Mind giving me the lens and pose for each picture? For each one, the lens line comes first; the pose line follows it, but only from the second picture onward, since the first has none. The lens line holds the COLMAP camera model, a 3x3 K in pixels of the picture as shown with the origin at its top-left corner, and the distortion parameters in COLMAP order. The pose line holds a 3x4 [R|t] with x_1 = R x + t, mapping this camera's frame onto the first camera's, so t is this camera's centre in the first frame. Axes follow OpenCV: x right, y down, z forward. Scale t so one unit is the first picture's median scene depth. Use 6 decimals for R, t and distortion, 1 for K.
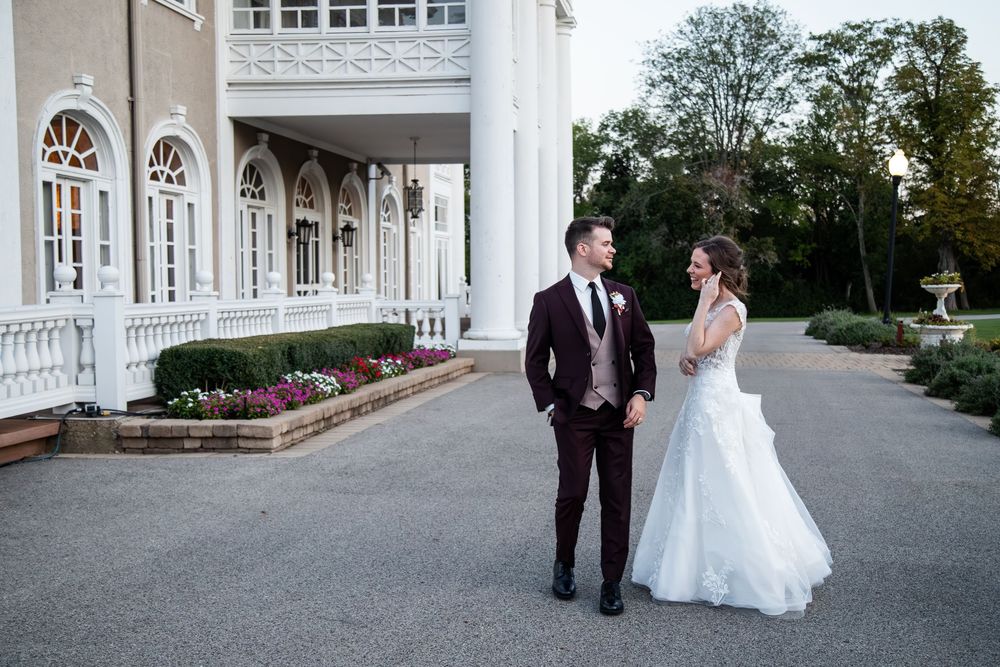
lens RADIAL K [[1304.4, 0, 500.0], [0, 1304.4, 333.5], [0, 0, 1]] dist [0.112075, 0.070849]
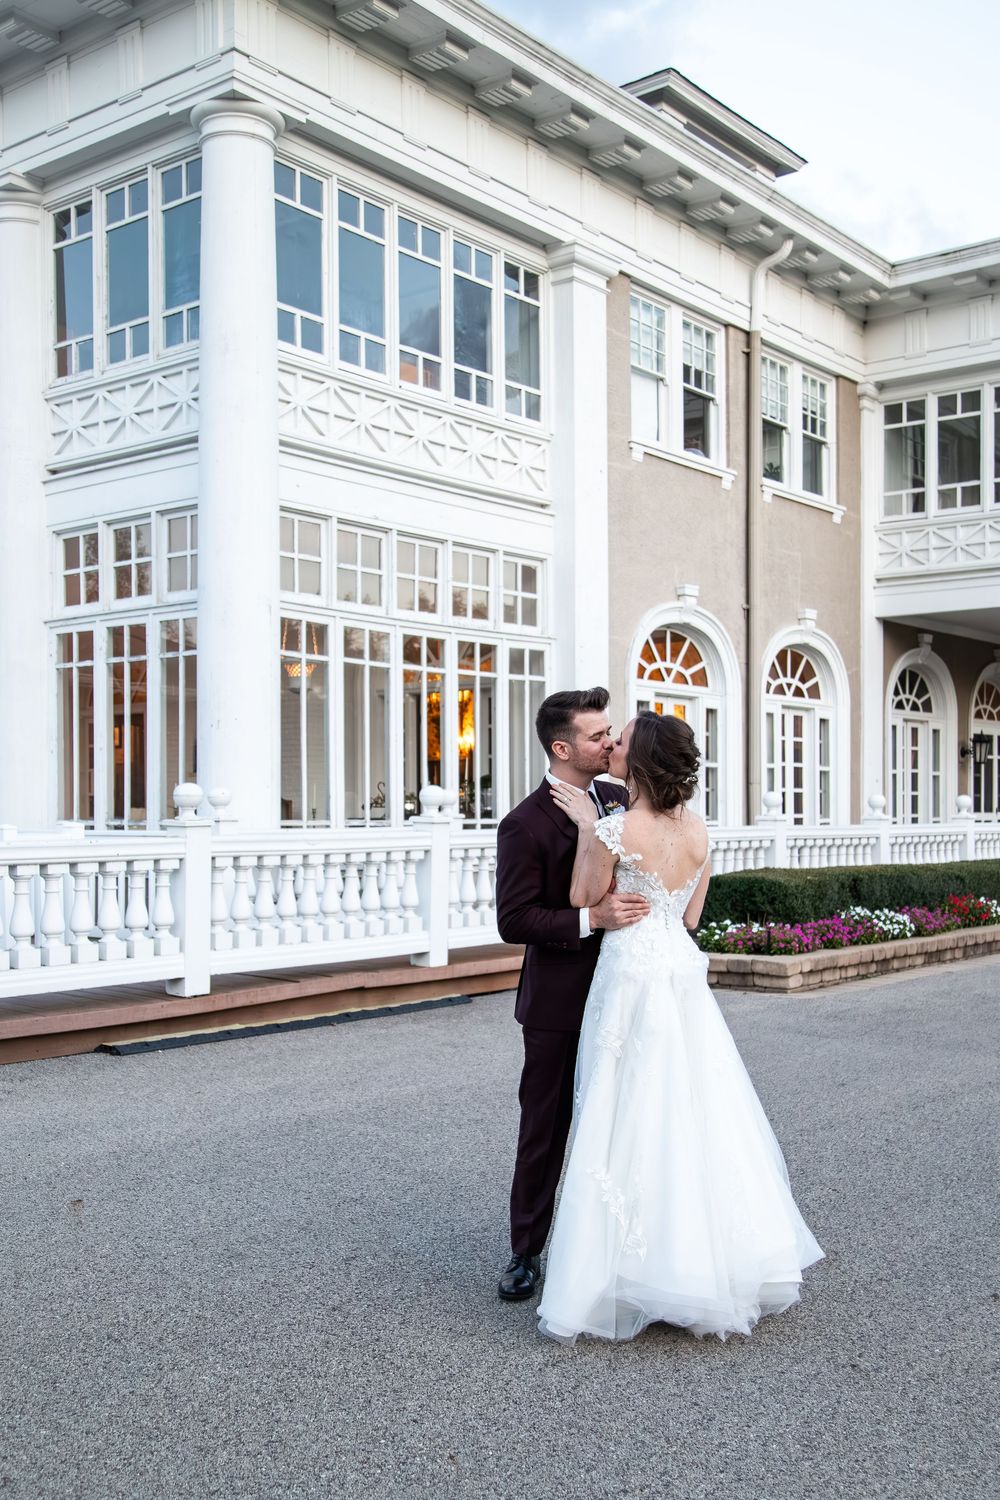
lens RADIAL K [[1605.6, 0, 511.0], [0, 1605.6, 832.3], [0, 0, 1]] dist [-0.024529, 0.040058]
pose [[0.863996, 0.005541, -0.503468, 0.138821], [-0.020802, 0.999478, -0.024699, 0.008158], [0.503068, 0.031813, 0.863661, -0.027417]]
